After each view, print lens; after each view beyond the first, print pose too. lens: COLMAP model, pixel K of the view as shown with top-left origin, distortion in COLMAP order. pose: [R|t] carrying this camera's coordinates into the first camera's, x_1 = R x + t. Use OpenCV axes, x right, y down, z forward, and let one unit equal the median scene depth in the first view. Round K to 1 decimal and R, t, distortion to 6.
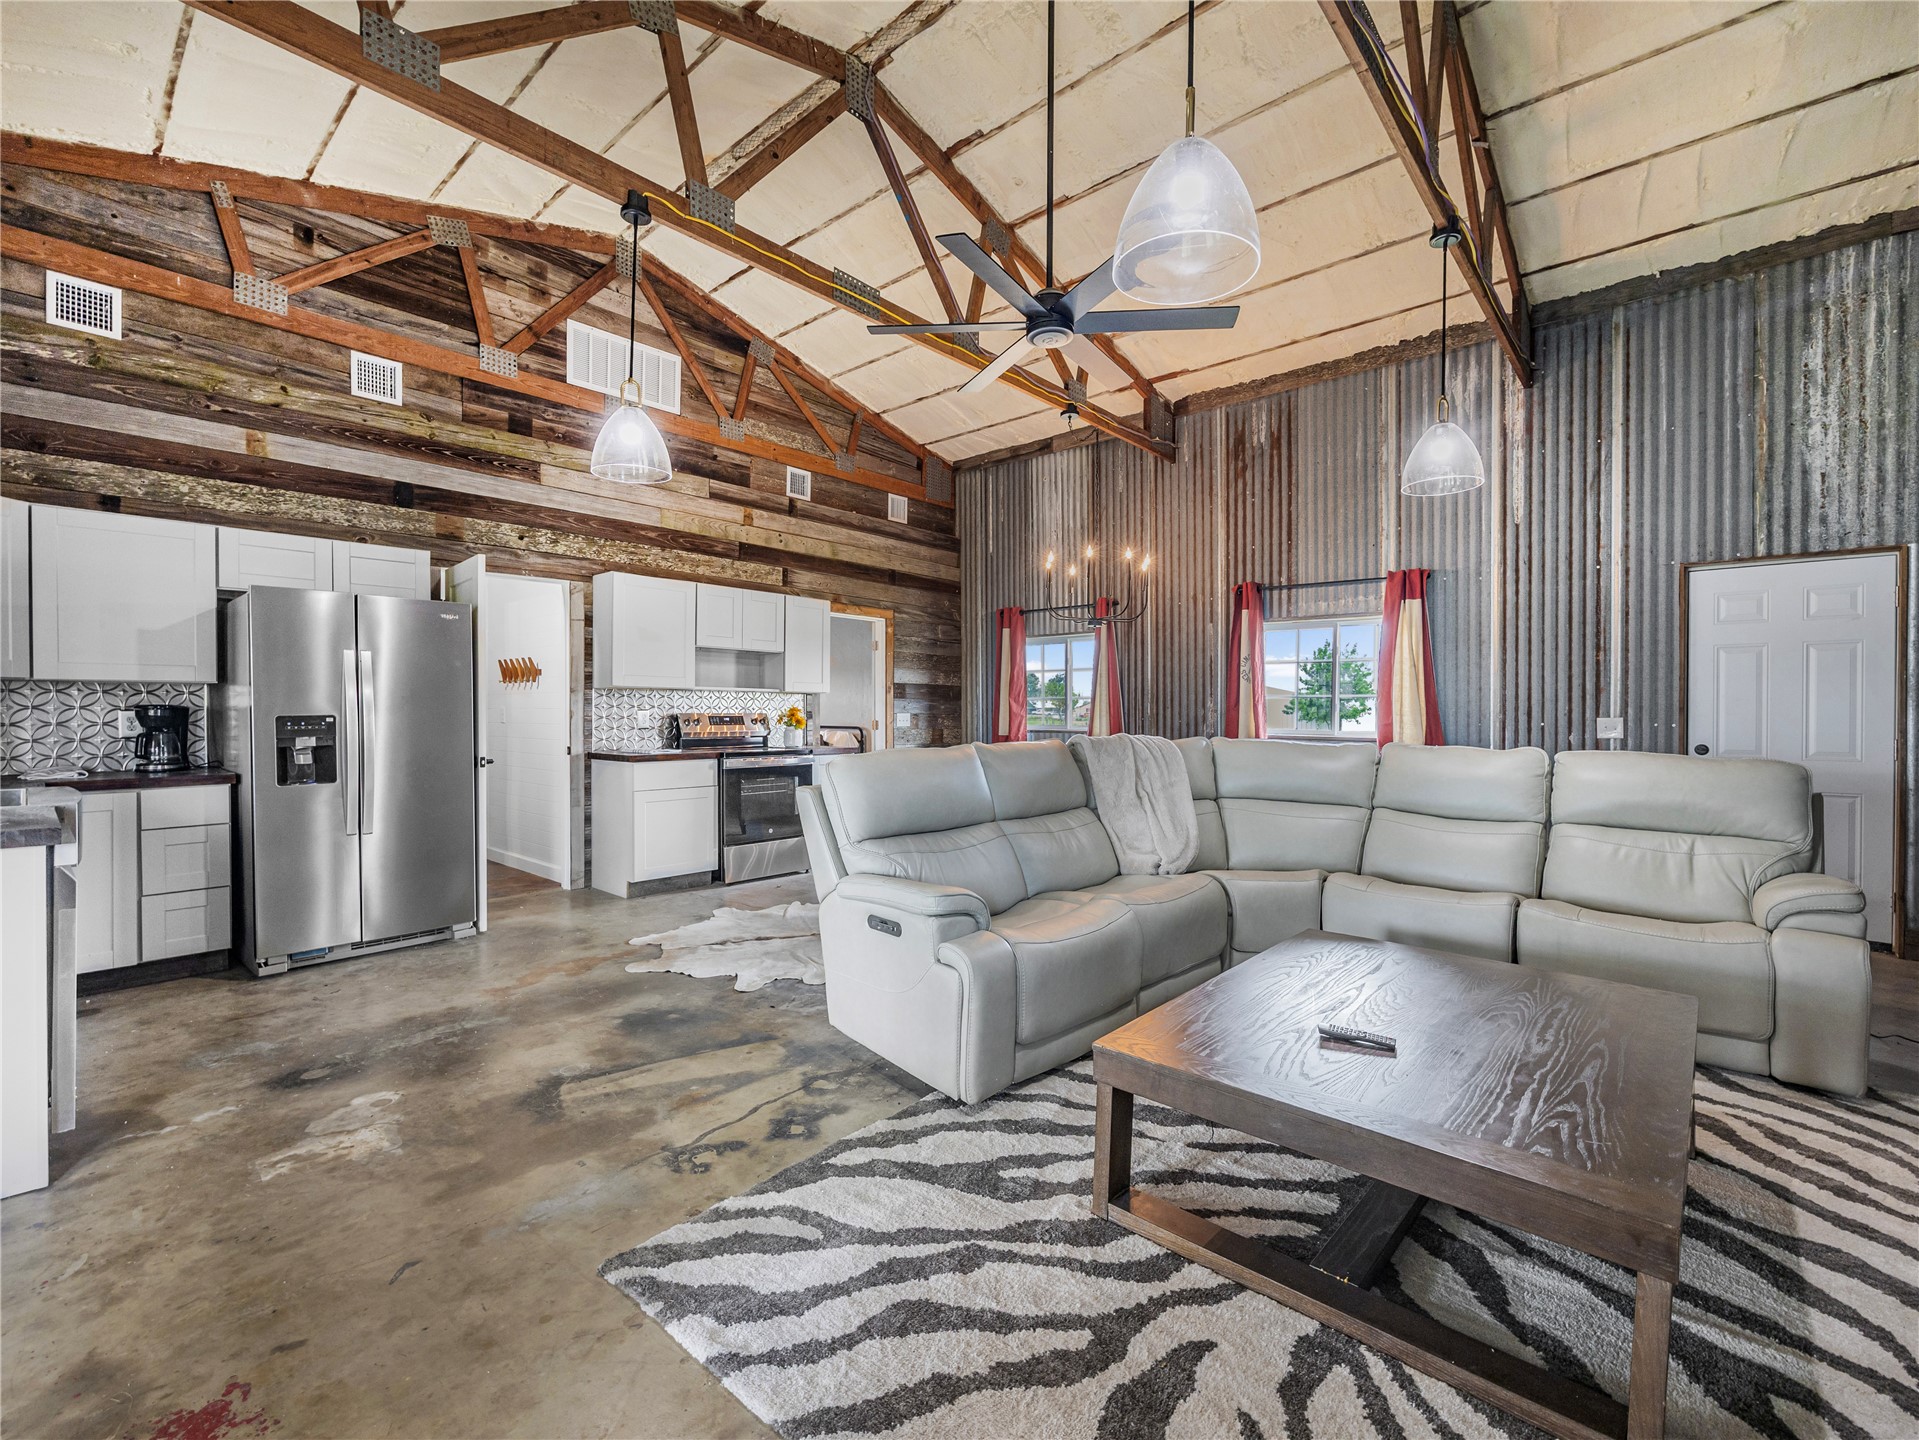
lens RADIAL K [[875.7, 0, 959.5], [0, 875.7, 720.0], [0, 0, 1]] dist [-0.002637, -0.000017]
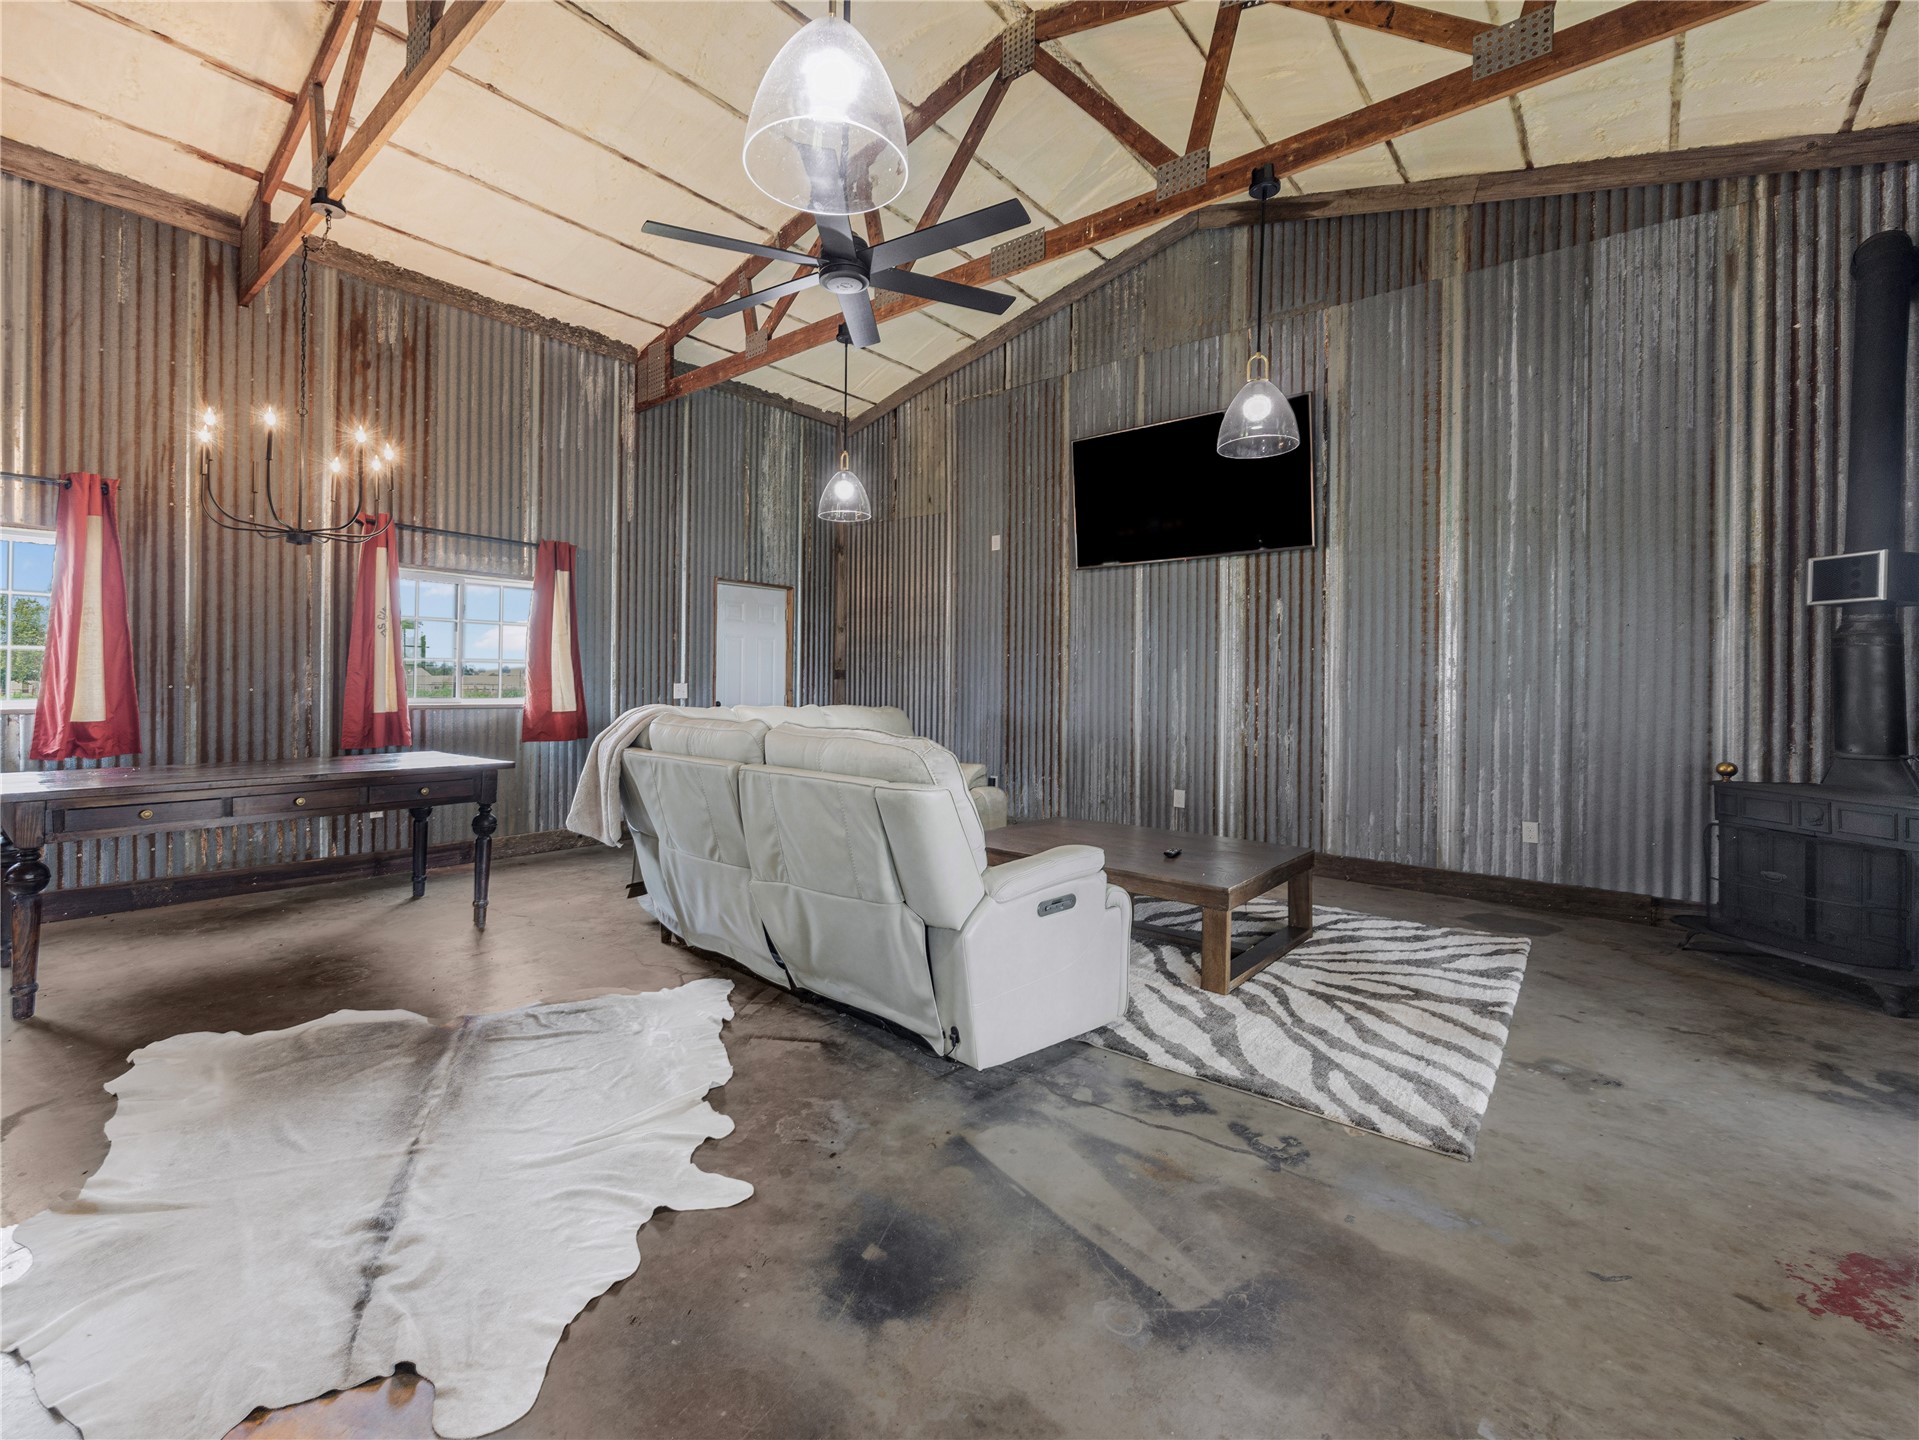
lens RADIAL K [[817.5, 0, 963.0], [0, 817.5, 683.9], [0, 0, 1]] dist [-0.001768, 0.000331]
pose [[-0.043944, -0.005372, 0.999020, -0.575227], [0.002122, 0.999983, 0.005470, -0.007732], [-0.999032, 0.002361, -0.043932, 0.672835]]
